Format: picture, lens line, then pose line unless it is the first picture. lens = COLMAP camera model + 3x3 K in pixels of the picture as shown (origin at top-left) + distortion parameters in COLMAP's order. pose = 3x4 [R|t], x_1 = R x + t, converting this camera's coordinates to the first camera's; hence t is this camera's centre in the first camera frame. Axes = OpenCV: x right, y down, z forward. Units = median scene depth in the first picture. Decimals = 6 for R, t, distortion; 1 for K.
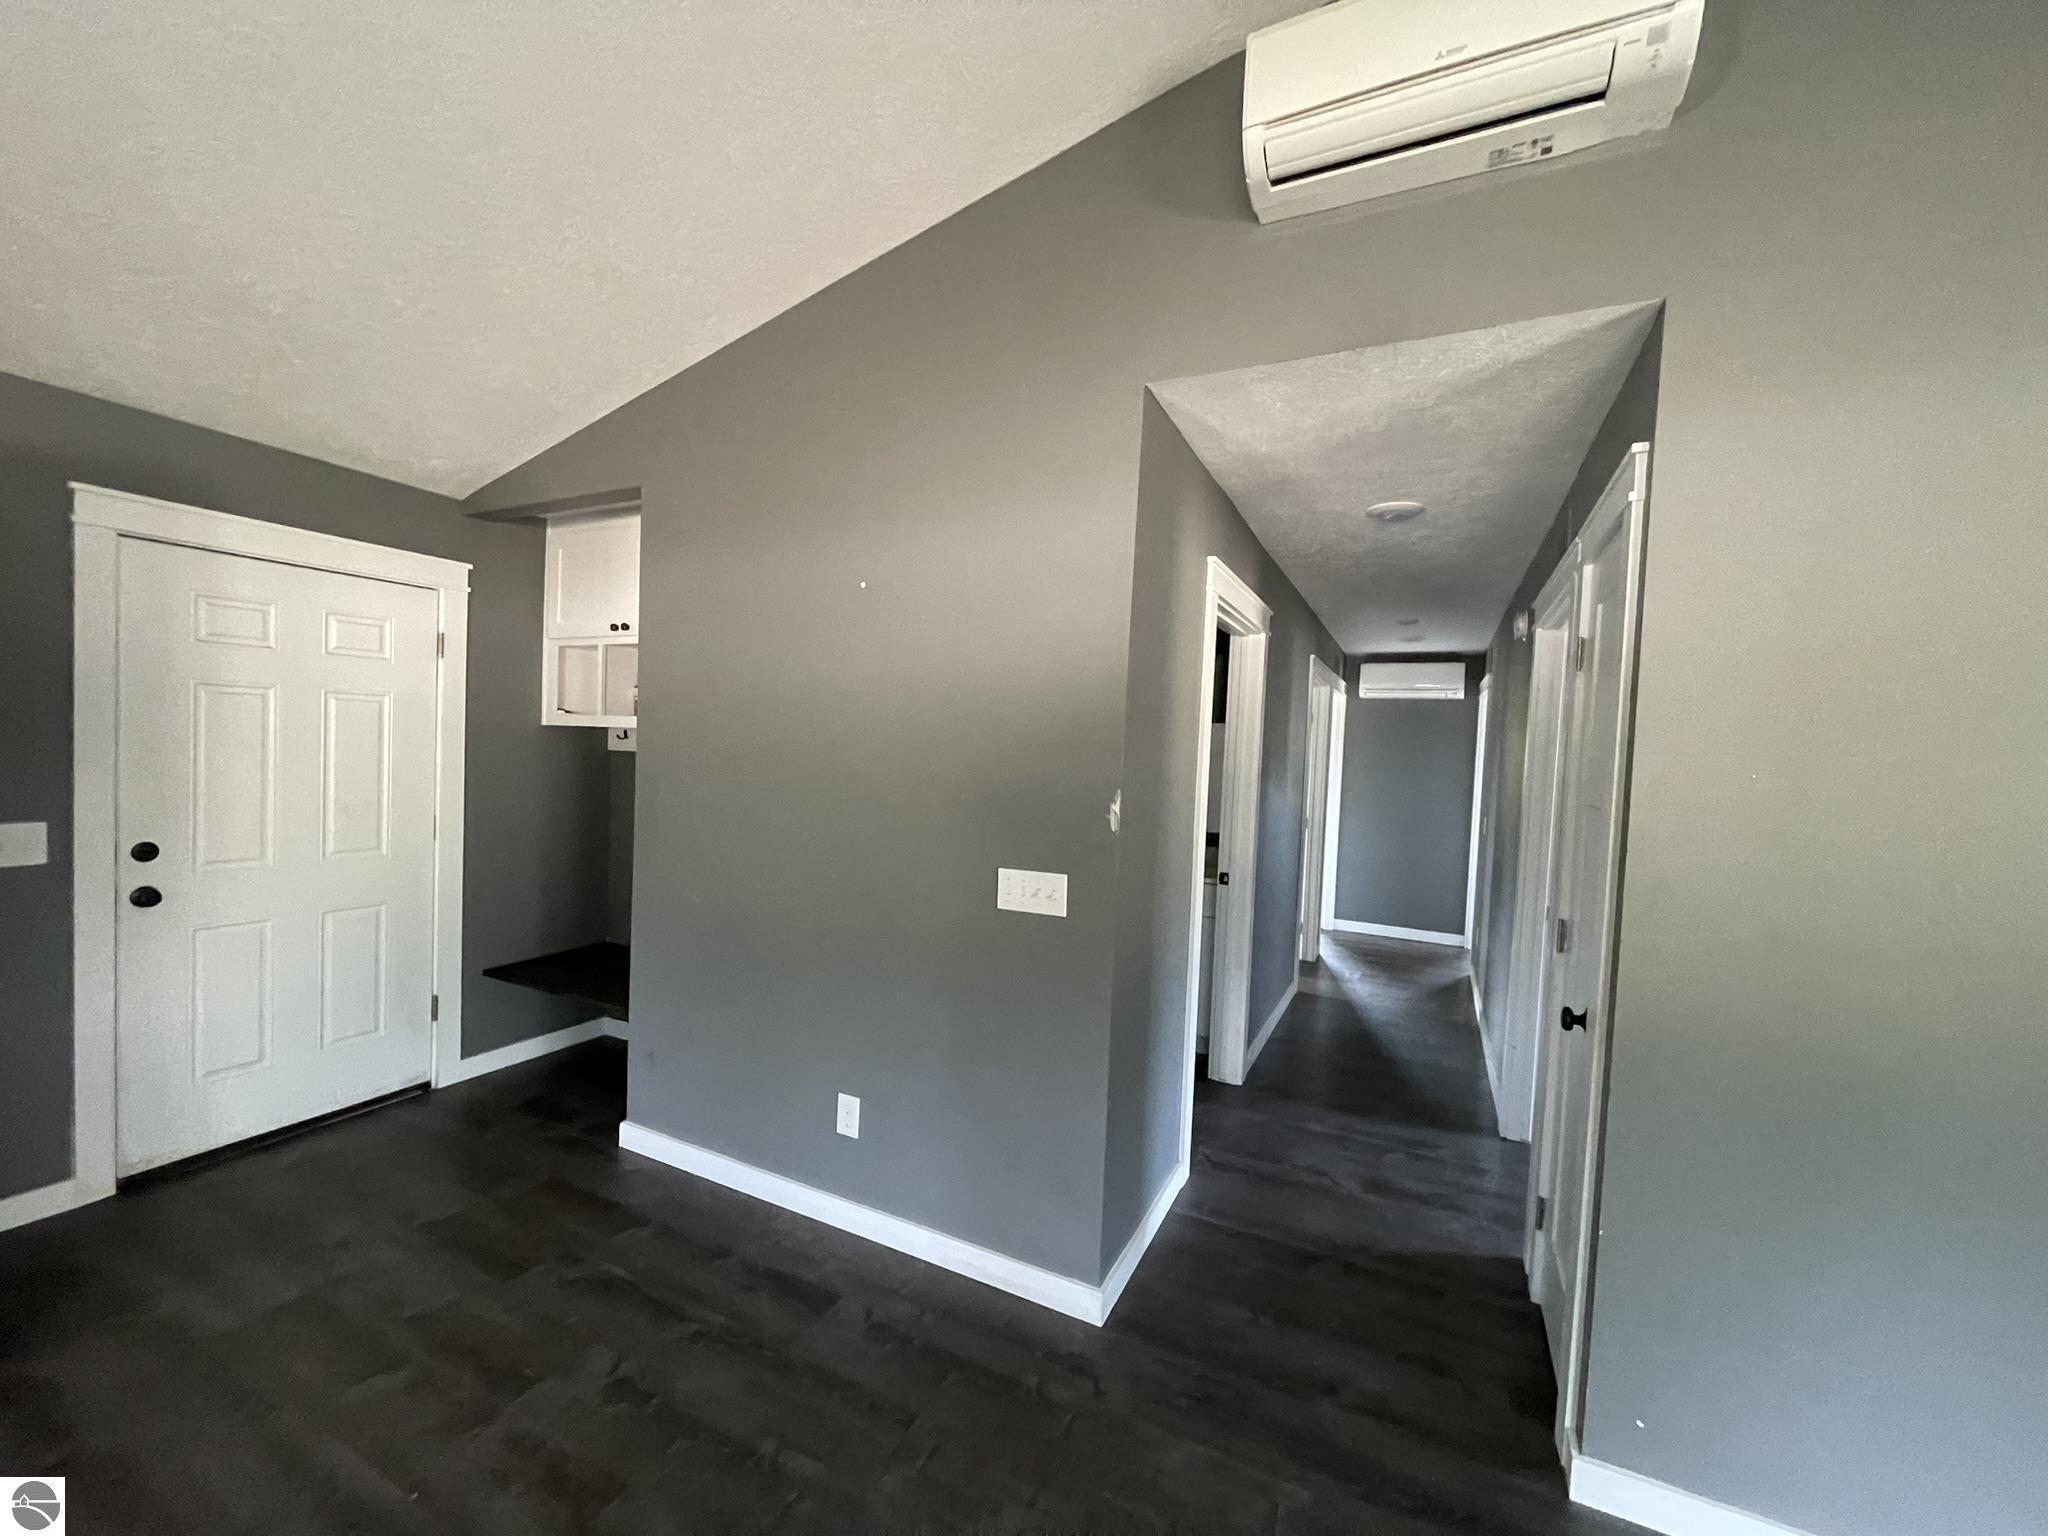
lens RADIAL K [[820.7, 0, 1017.8], [0, 820.7, 777.2], [0, 0, 1]] dist [-0.004842, 0.000839]
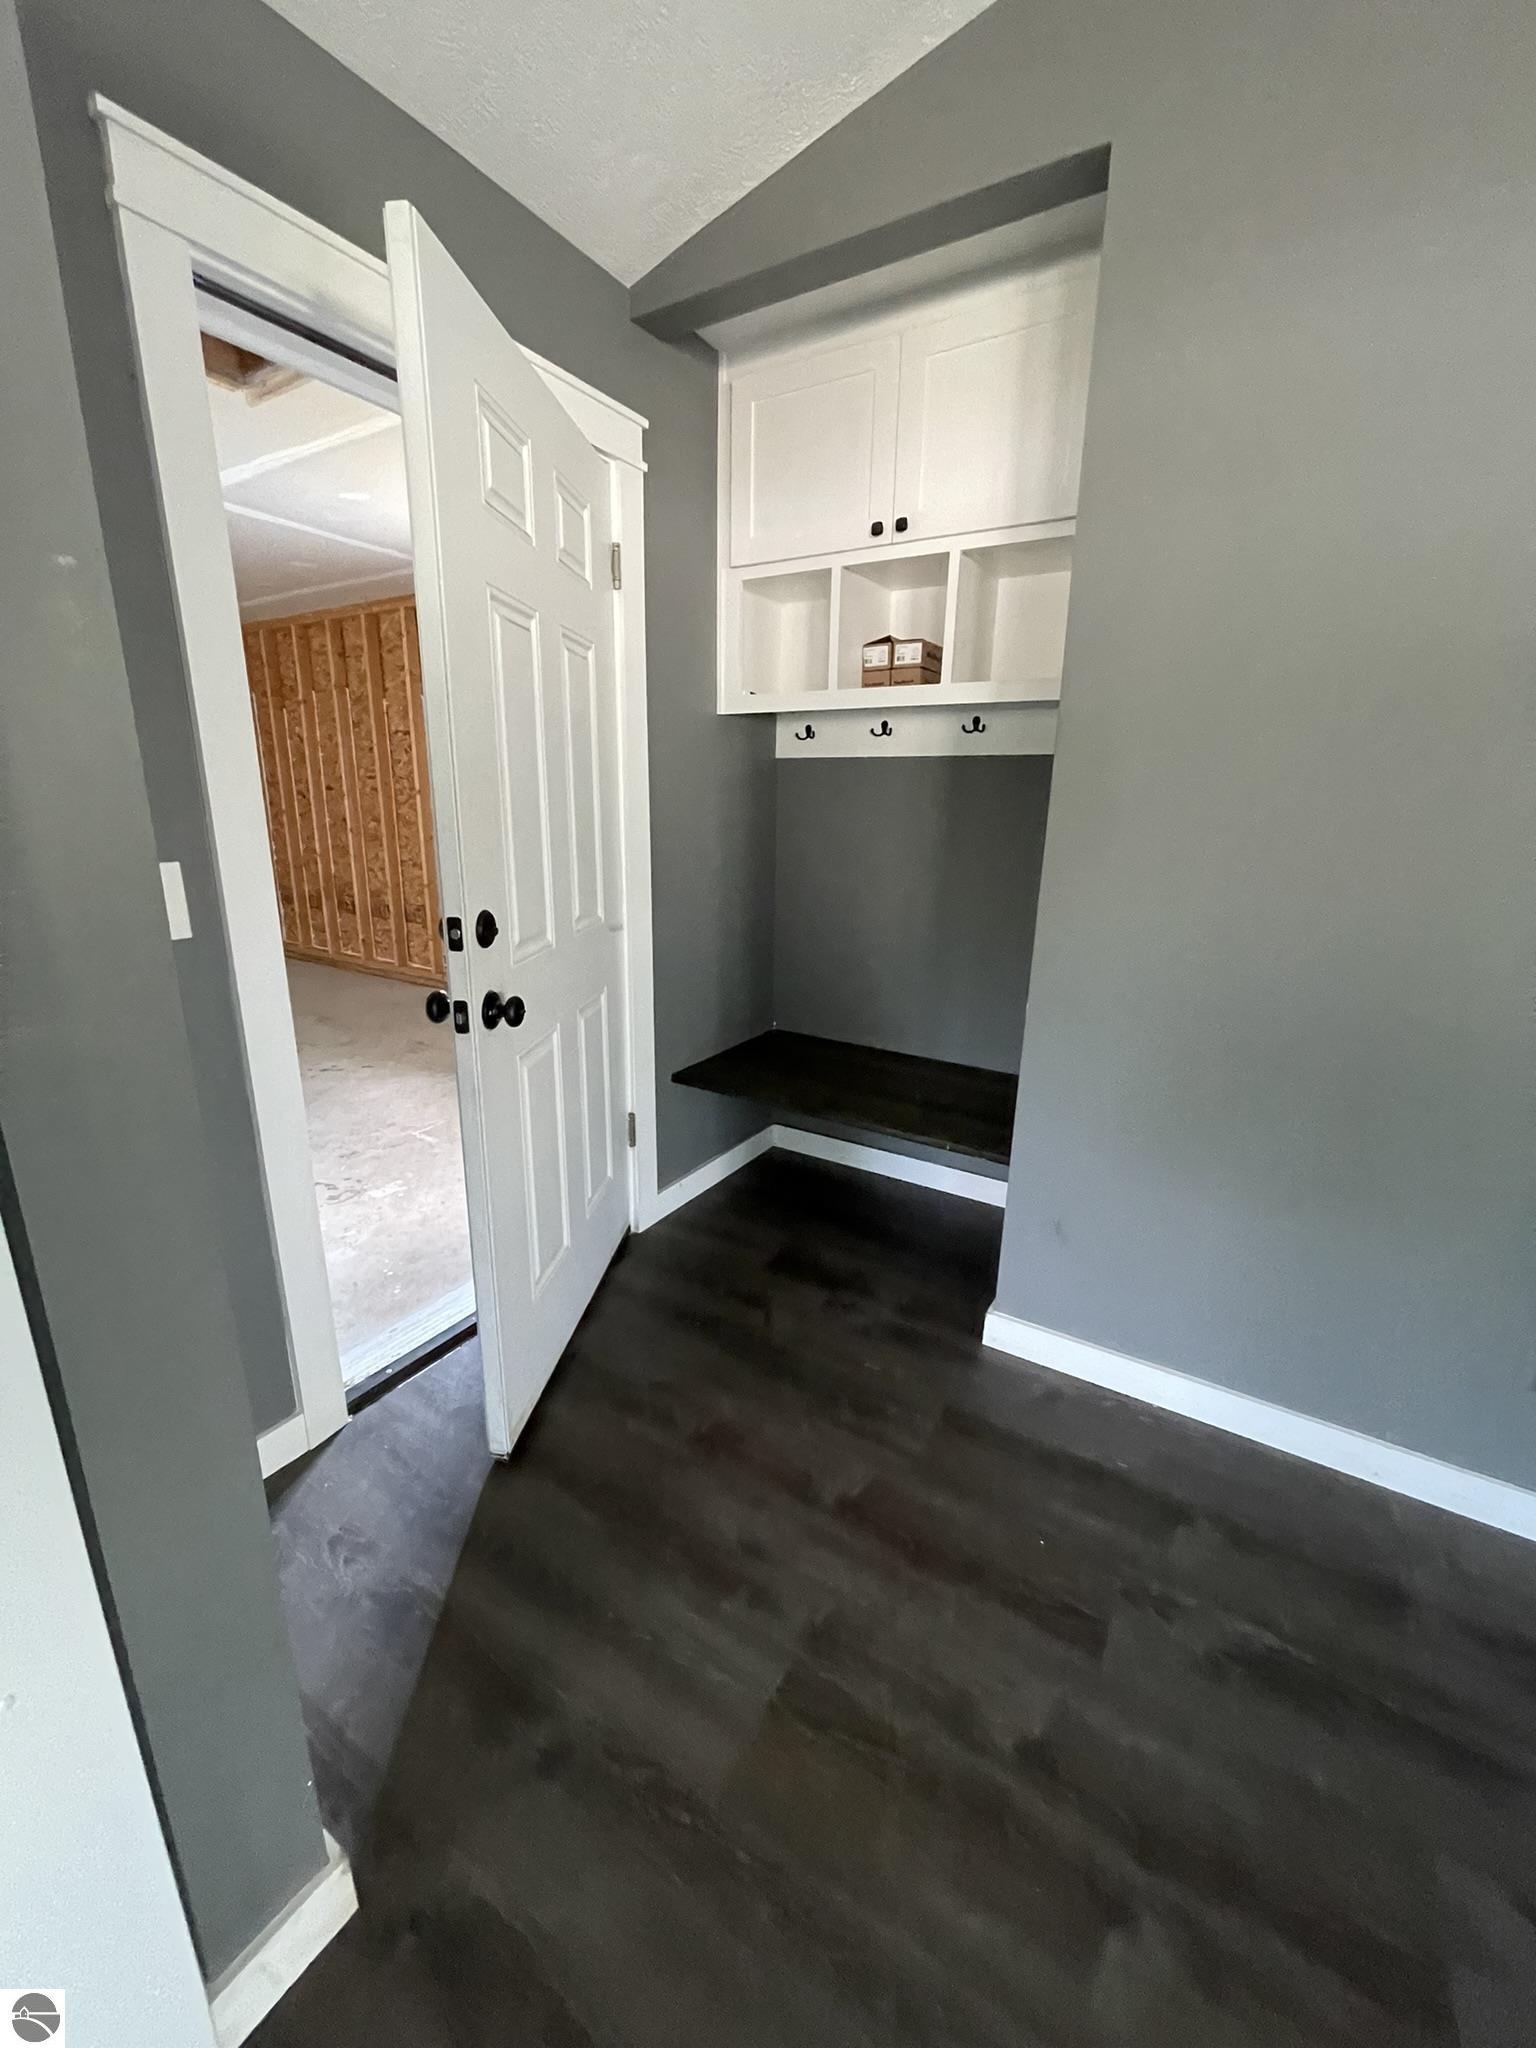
lens RADIAL K [[822.5, 0, 765.6], [0, 822.5, 1017.5], [0, 0, 1]] dist [-0.007149, 0.000324]
pose [[0.995539, 0.003162, -0.094296, -0.550309], [0.018466, 0.973579, 0.227603, 0.027711], [0.092524, -0.228329, 0.969178, 0.355815]]
